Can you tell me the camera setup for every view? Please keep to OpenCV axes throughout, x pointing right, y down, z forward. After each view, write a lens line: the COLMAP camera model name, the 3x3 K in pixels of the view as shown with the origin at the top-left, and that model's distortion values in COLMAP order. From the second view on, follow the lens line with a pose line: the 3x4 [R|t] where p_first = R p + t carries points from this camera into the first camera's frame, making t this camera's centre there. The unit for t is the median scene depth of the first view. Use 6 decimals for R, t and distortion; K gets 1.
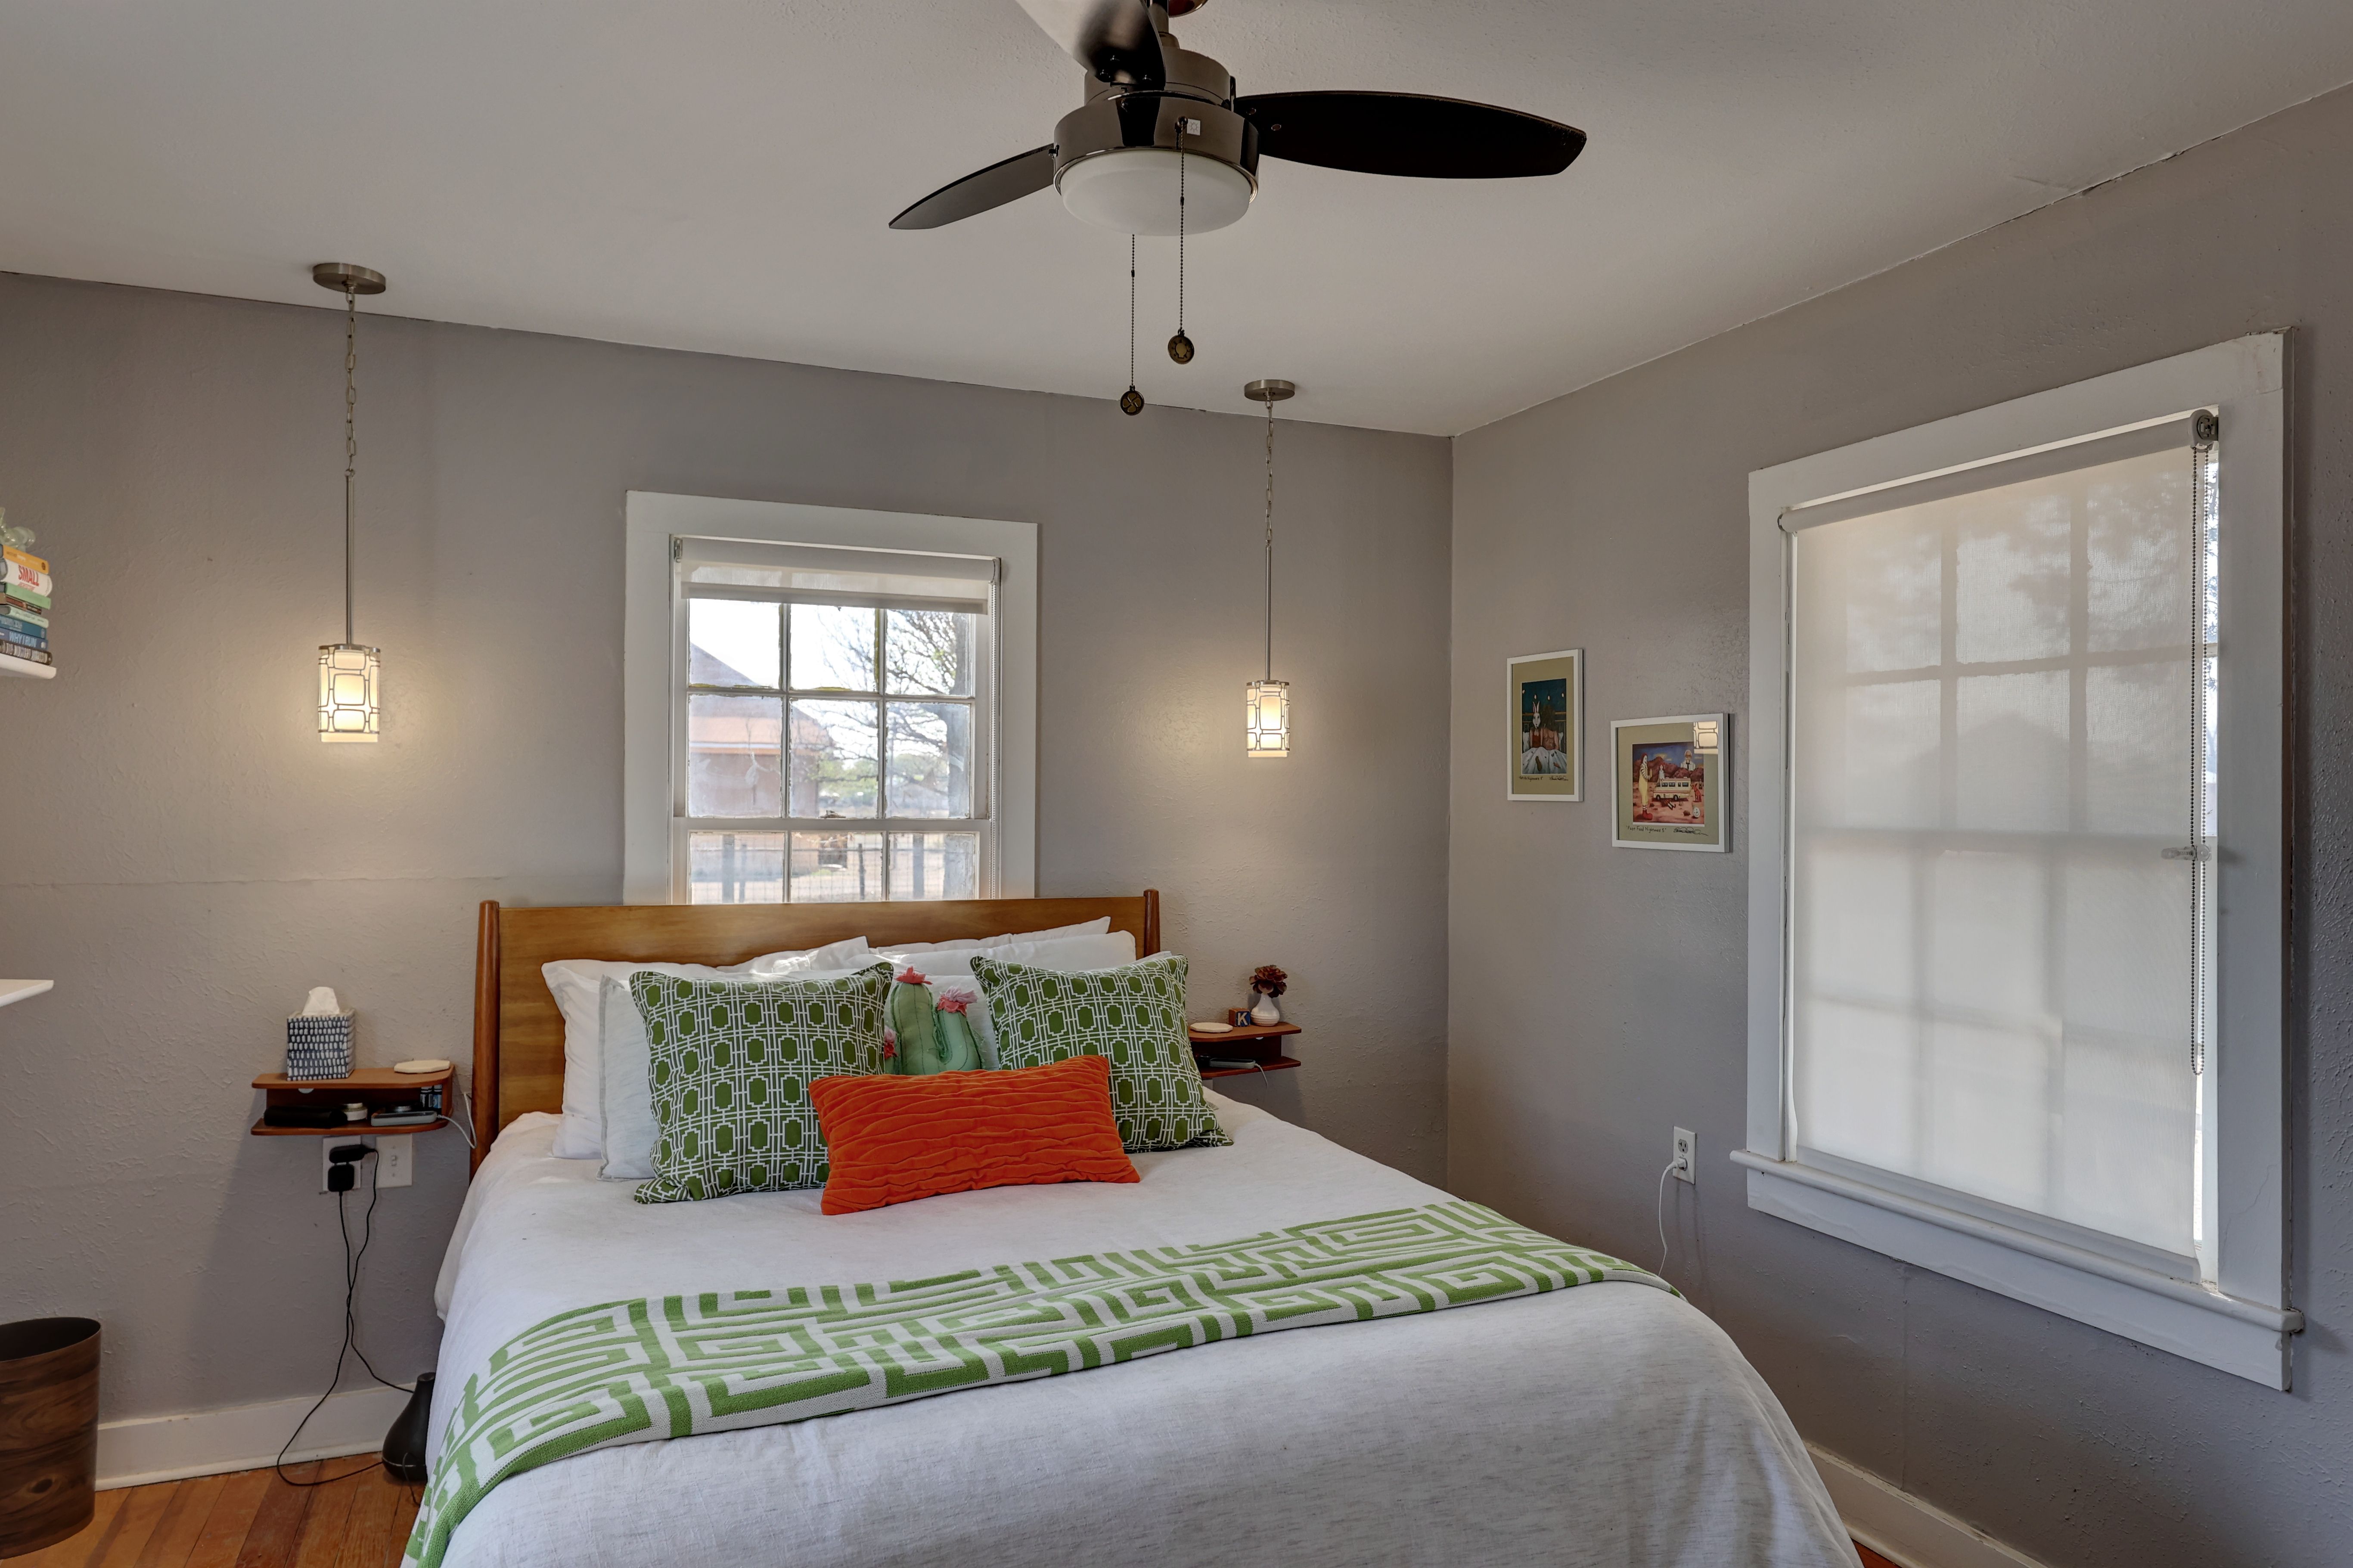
lens RADIAL K [[1502.6, 0, 1178.6], [0, 1502.6, 788.5], [0, 0, 1]] dist [0.015426, -0.000244]
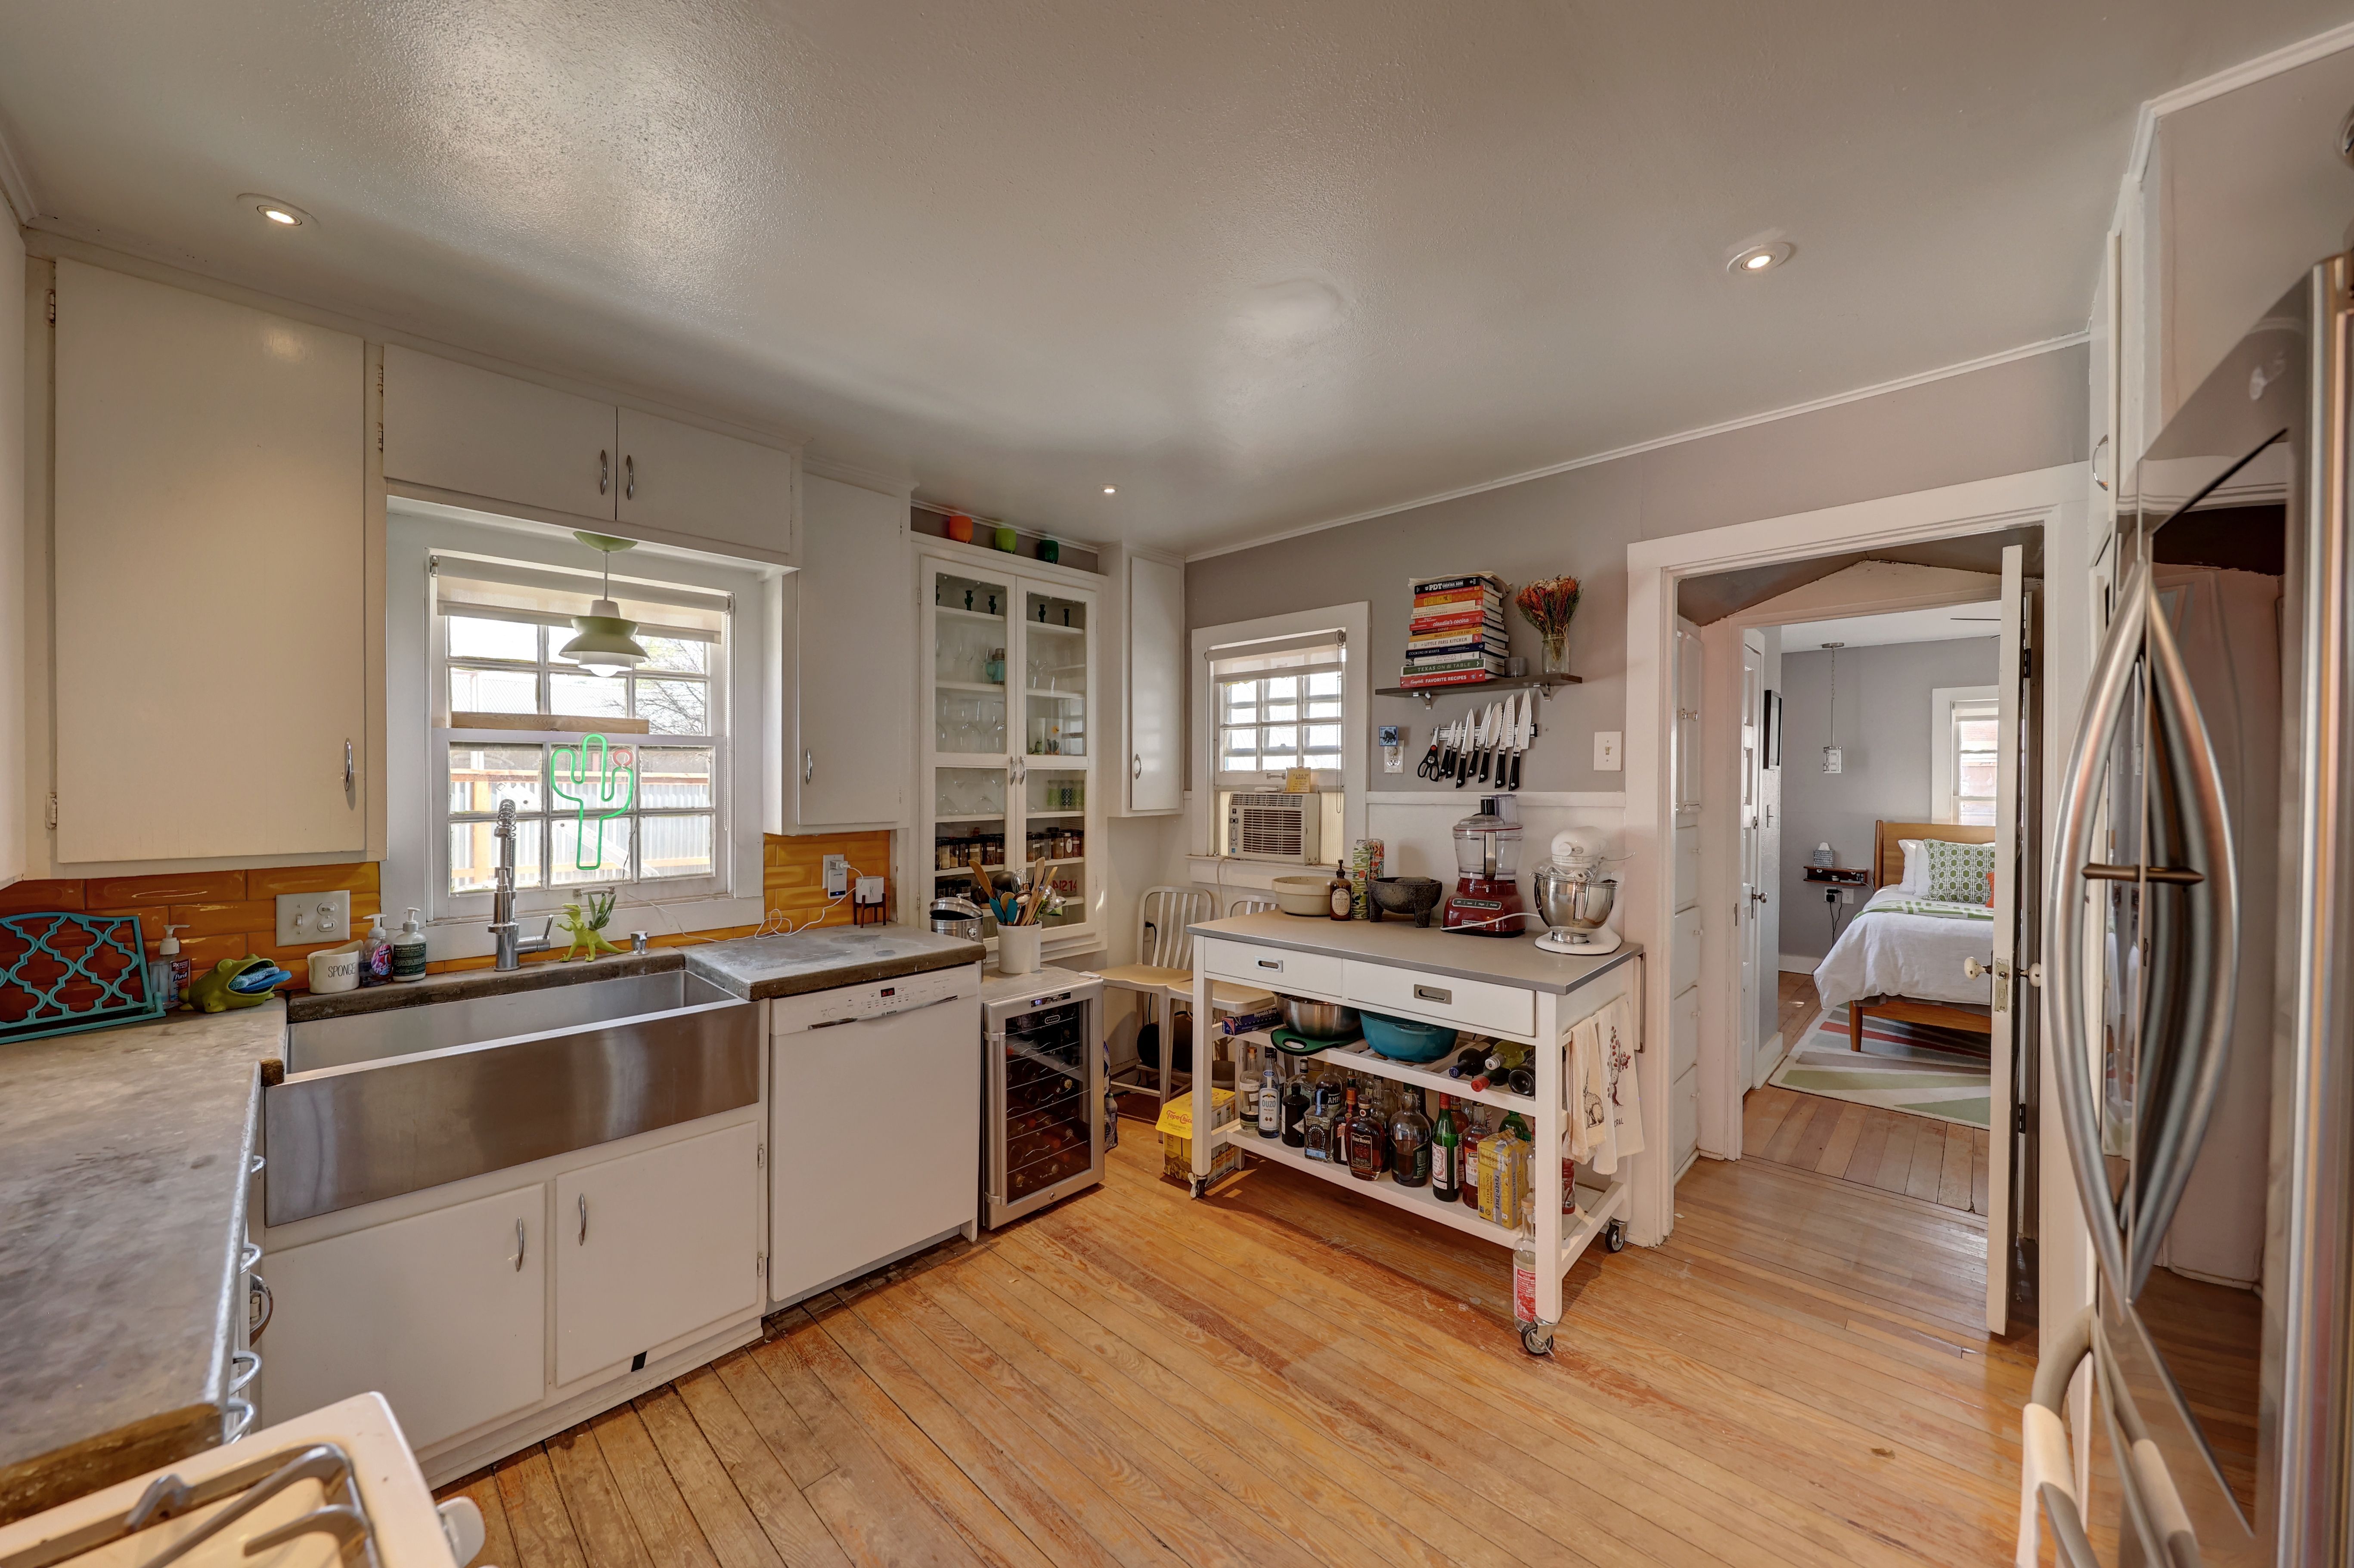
lens RADIAL K [[837.2, 0, 1174.6], [0, 837.2, 788.5], [0, 0, 1]] dist [-0.000838, 0.000137]
pose [[0.400058, -0.001417, -0.916489, 0.667438], [0.001004, 0.999999, -0.001108, 0.006175], [0.916489, -0.000477, 0.400059, -1.264830]]
